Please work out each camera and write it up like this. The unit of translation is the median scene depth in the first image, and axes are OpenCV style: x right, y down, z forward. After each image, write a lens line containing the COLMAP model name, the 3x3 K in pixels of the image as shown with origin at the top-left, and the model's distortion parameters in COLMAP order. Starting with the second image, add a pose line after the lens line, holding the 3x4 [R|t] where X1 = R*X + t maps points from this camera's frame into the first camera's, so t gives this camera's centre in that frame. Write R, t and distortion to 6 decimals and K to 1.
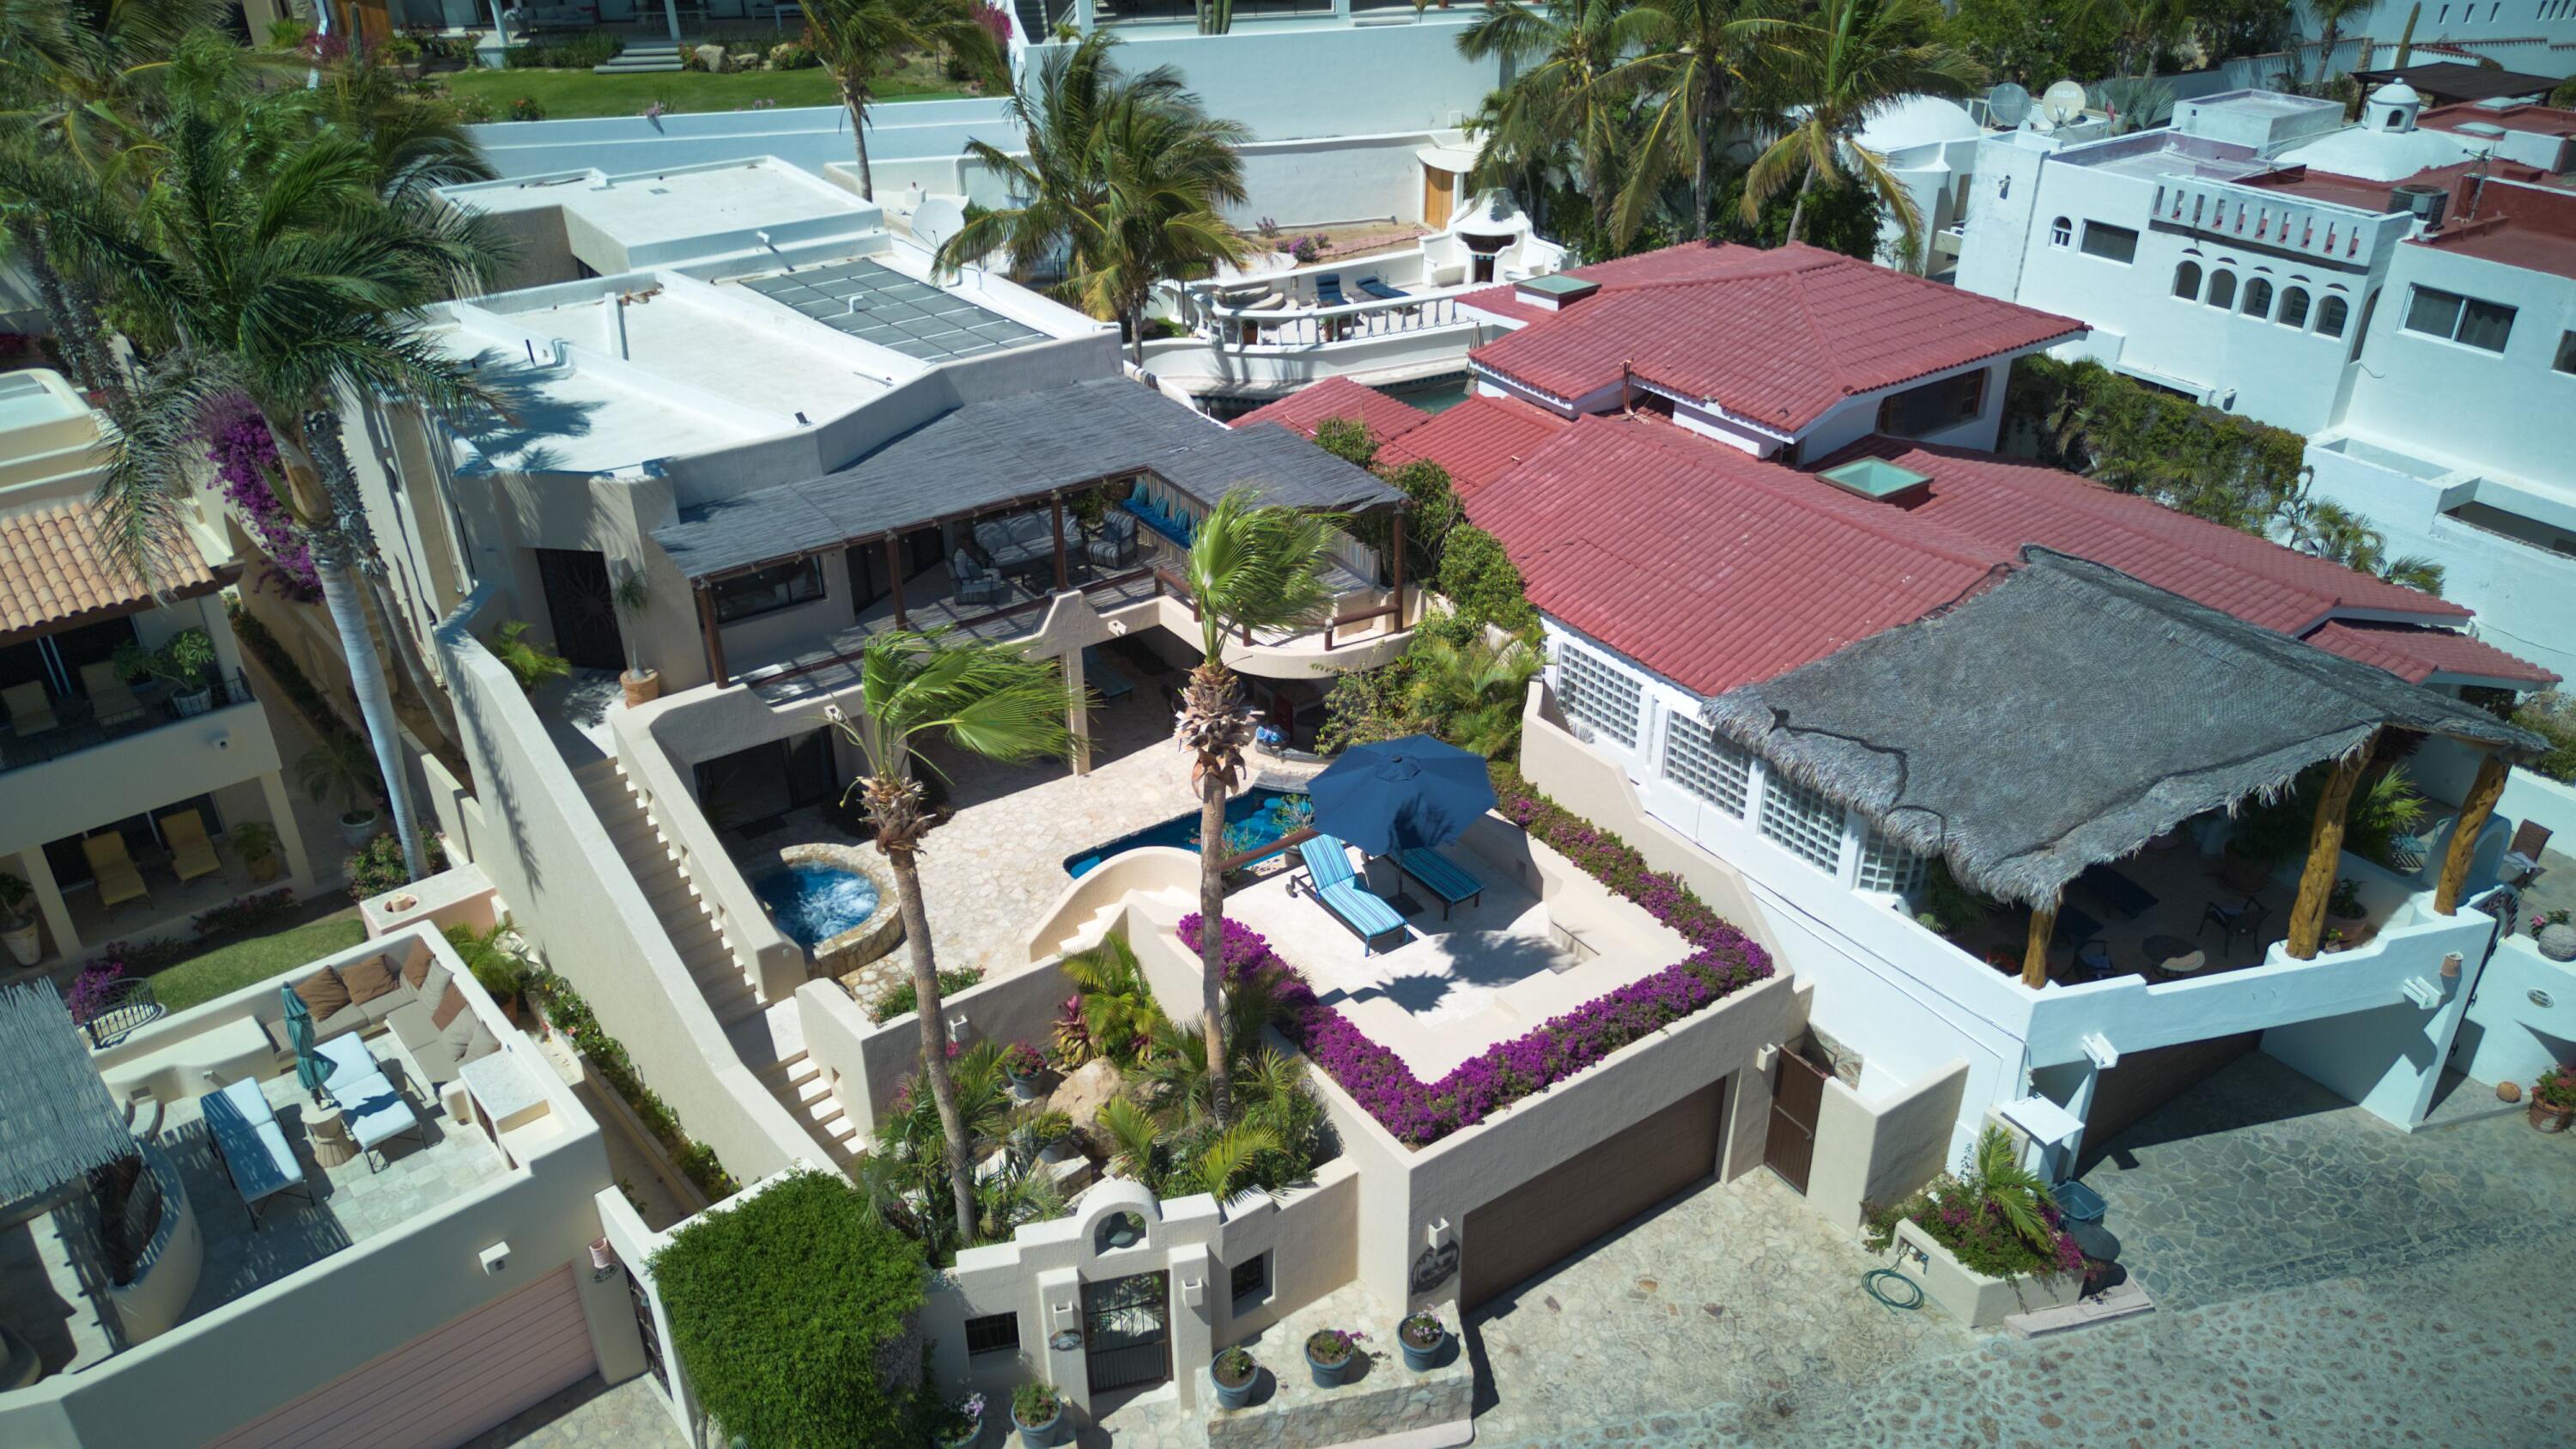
lens RADIAL K [[1815.9, 0, 1283.2], [0, 1815.9, 744.9], [0, 0, 1]] dist [0.049746, -0.038481]
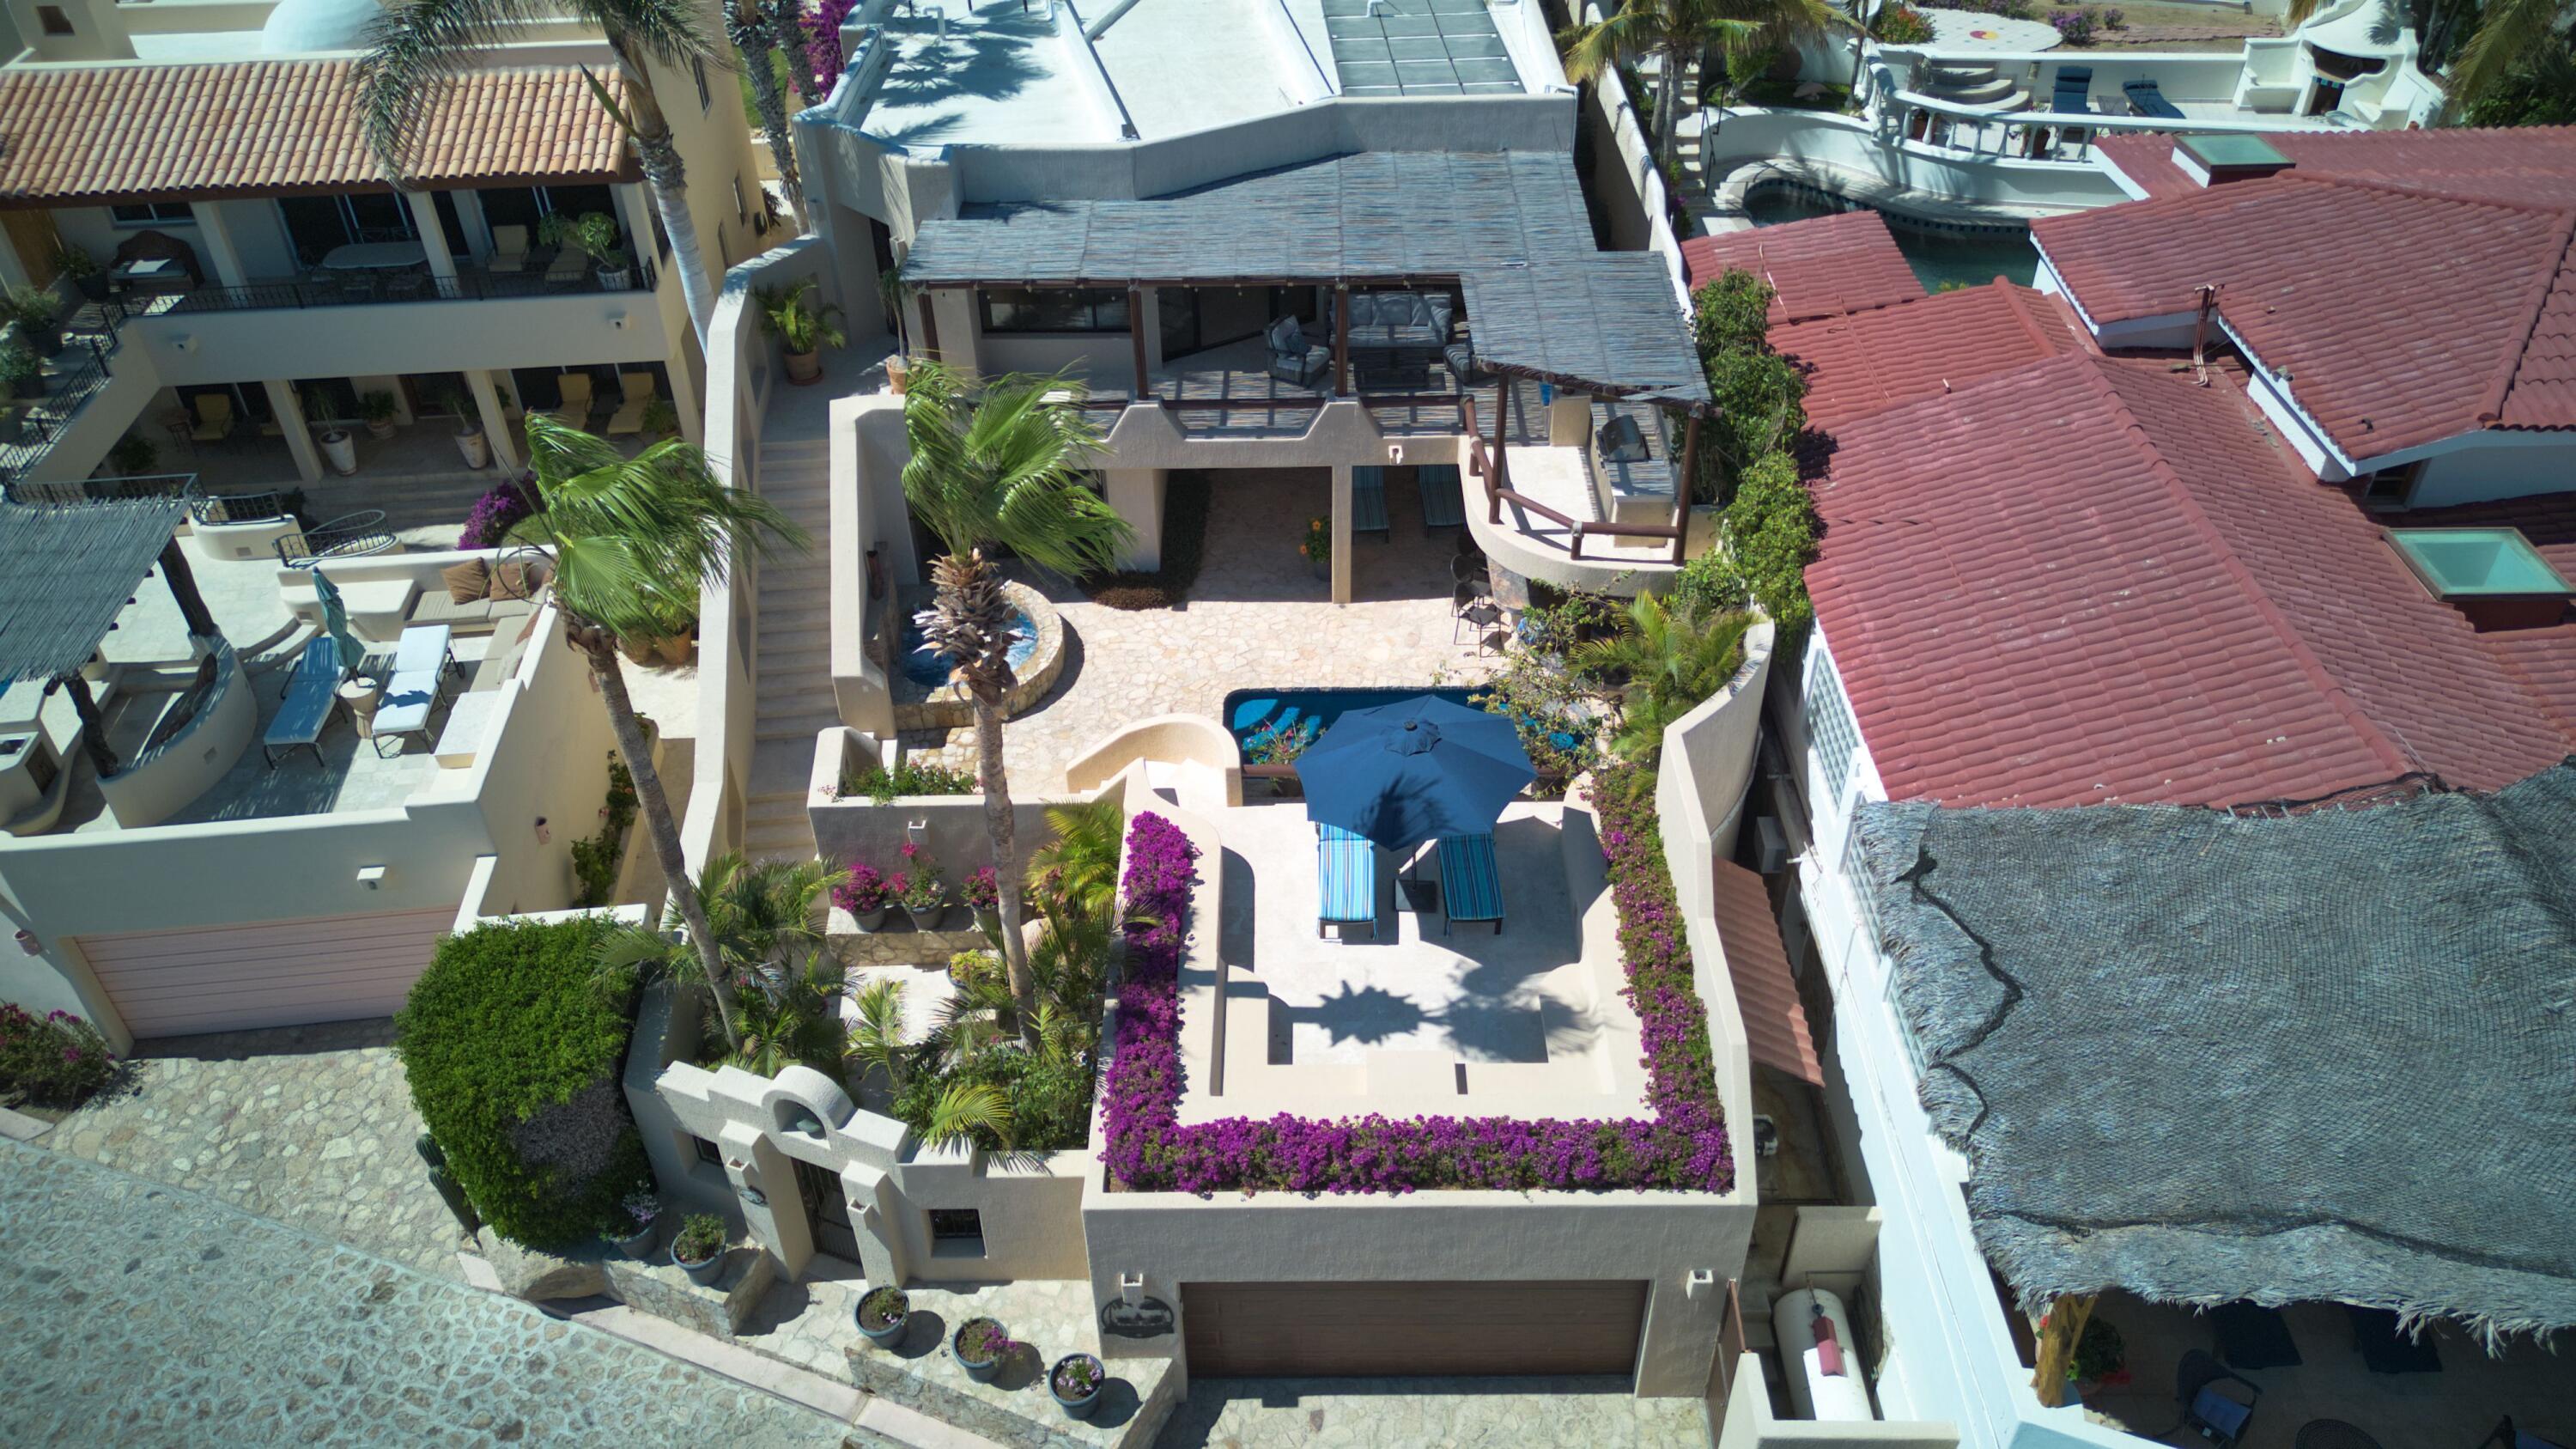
lens RADIAL K [[1815.9, 0, 1282.8], [0, 1815.9, 724.8], [0, 0, 1]] dist [0.049746, -0.038481]
pose [[0.821807, 0.353372, -0.446947, 0.306709], [-0.278502, 0.933478, 0.225955, -0.130320], [0.497062, -0.061216, 0.865553, 0.237278]]
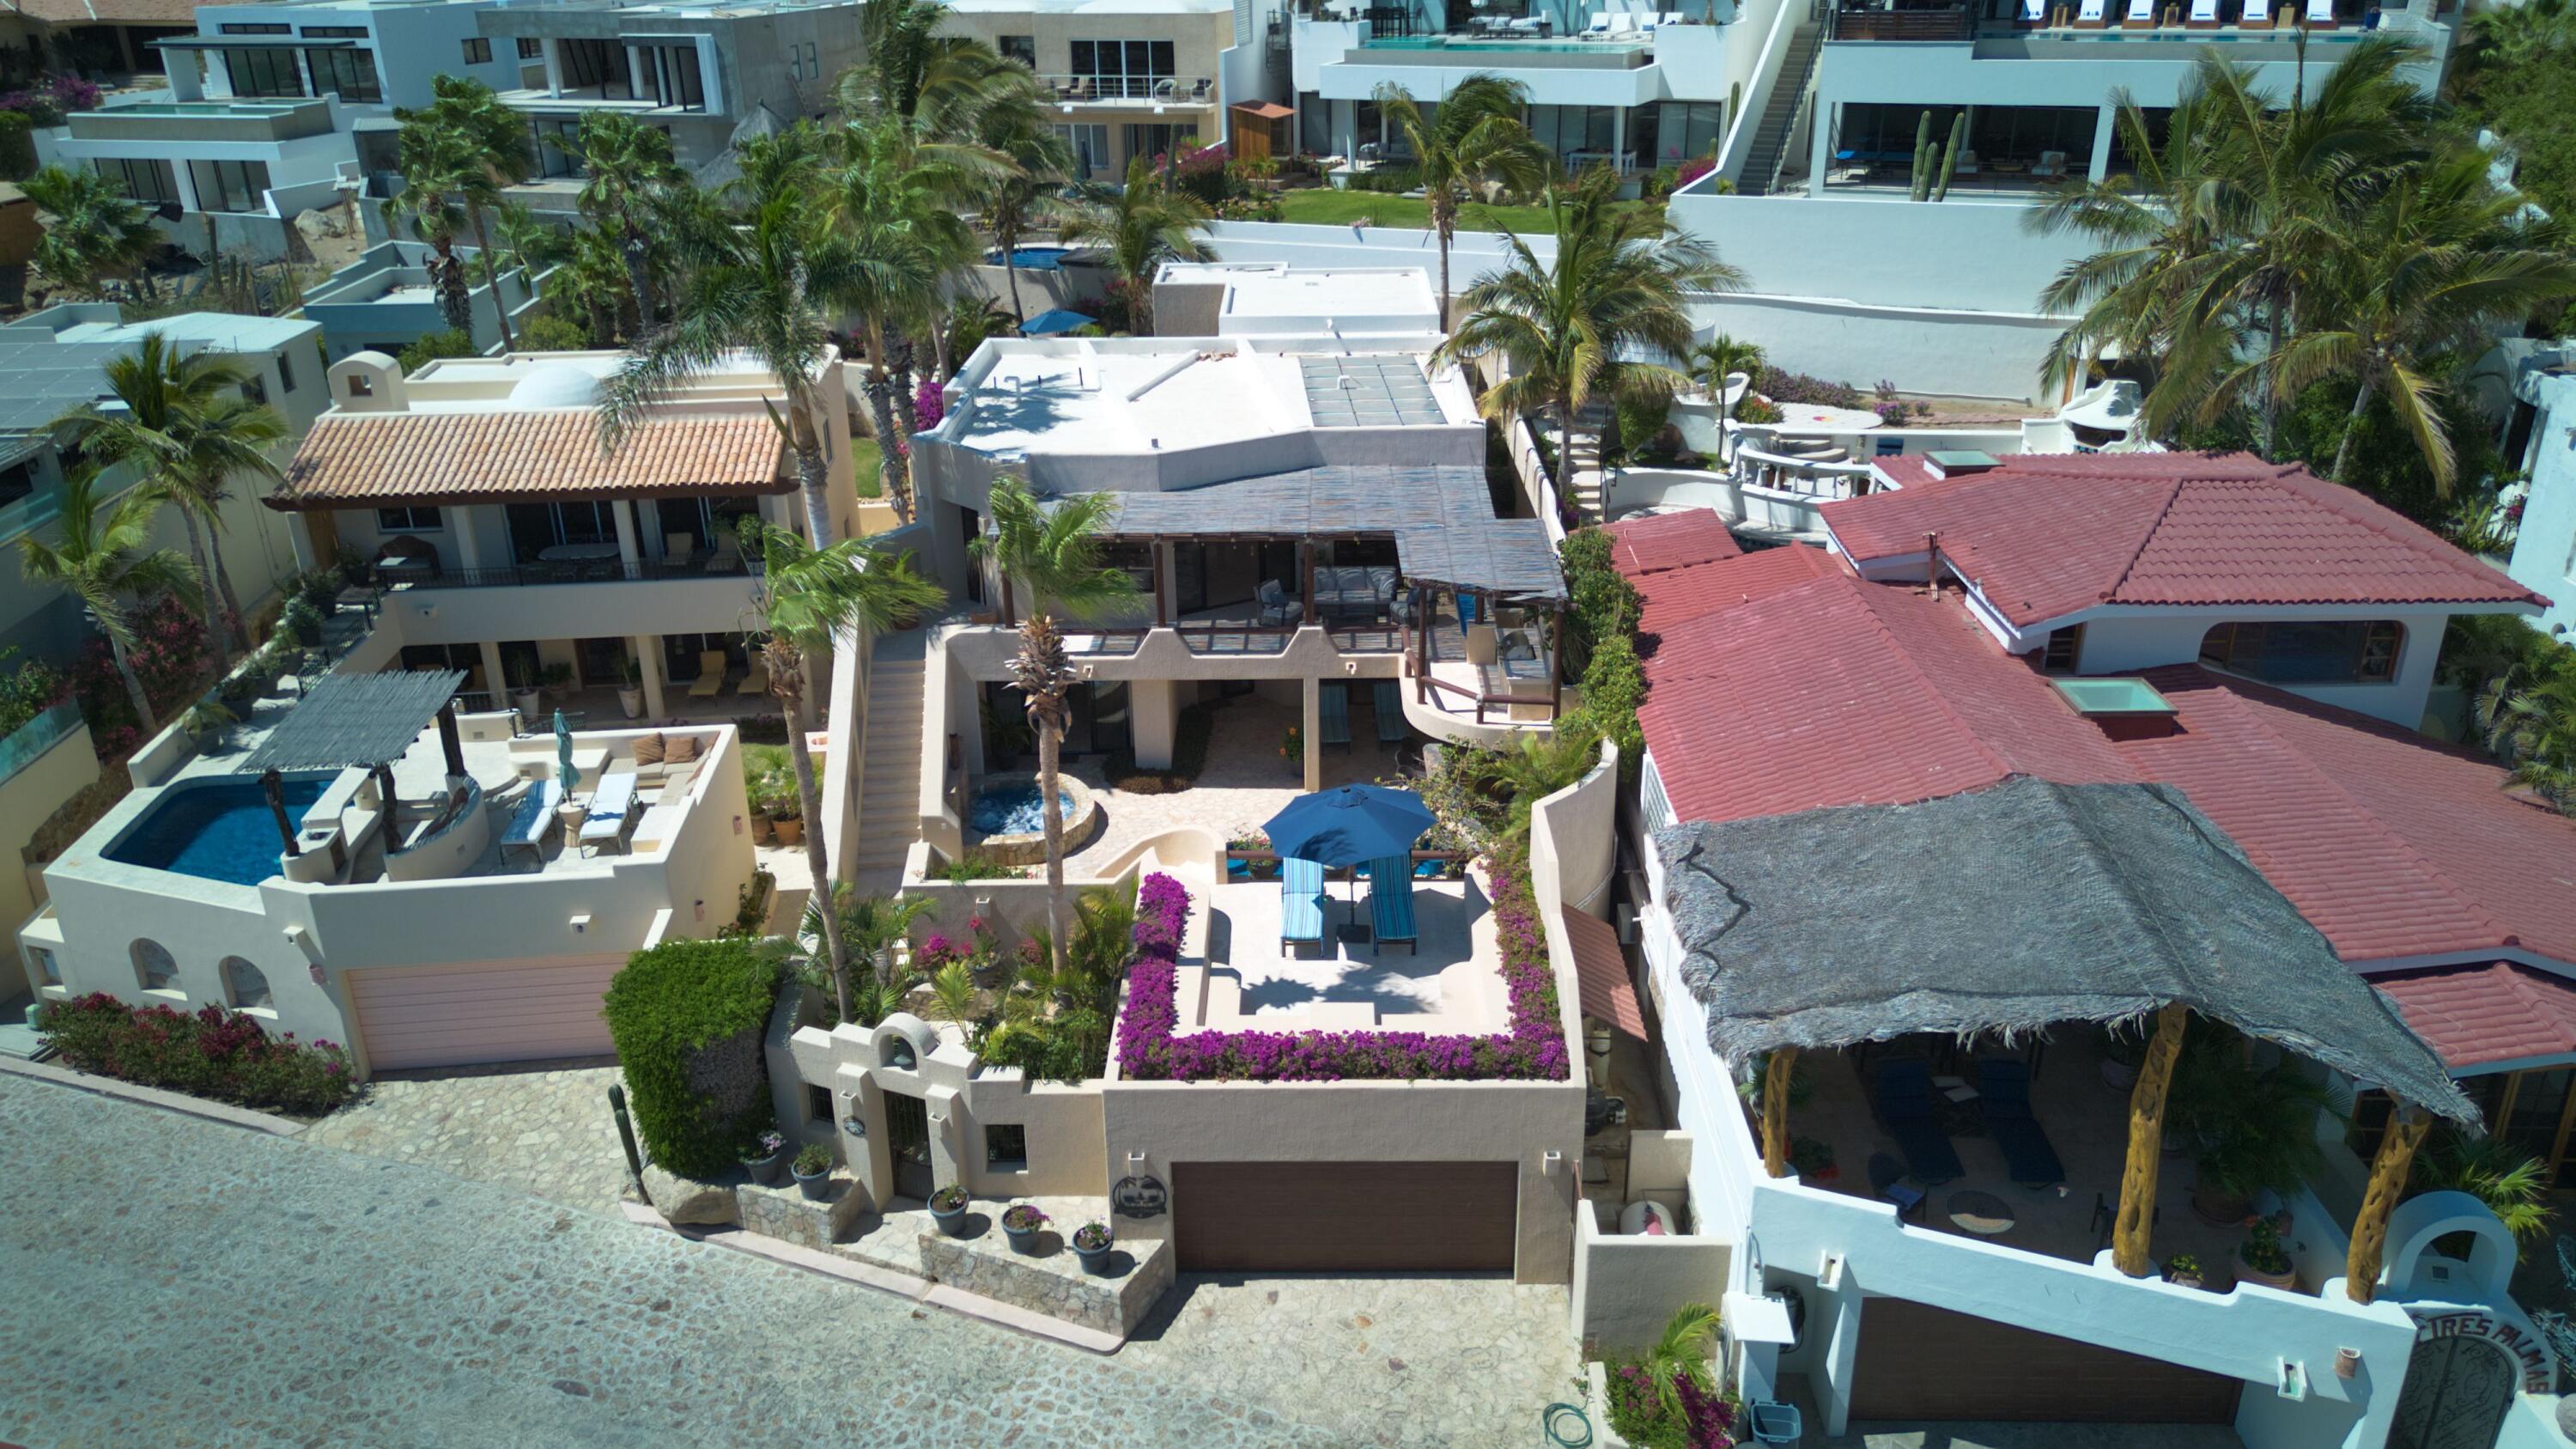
lens RADIAL K [[1815.9, 0, 1277.6], [0, 1815.9, 726.4], [0, 0, 1]] dist [0.049746, -0.038481]
pose [[0.813895, 0.235307, -0.531230, 0.504233], [-0.284064, 0.958747, -0.010539, -0.005169], [0.506835, 0.159481, 0.847162, 0.027563]]
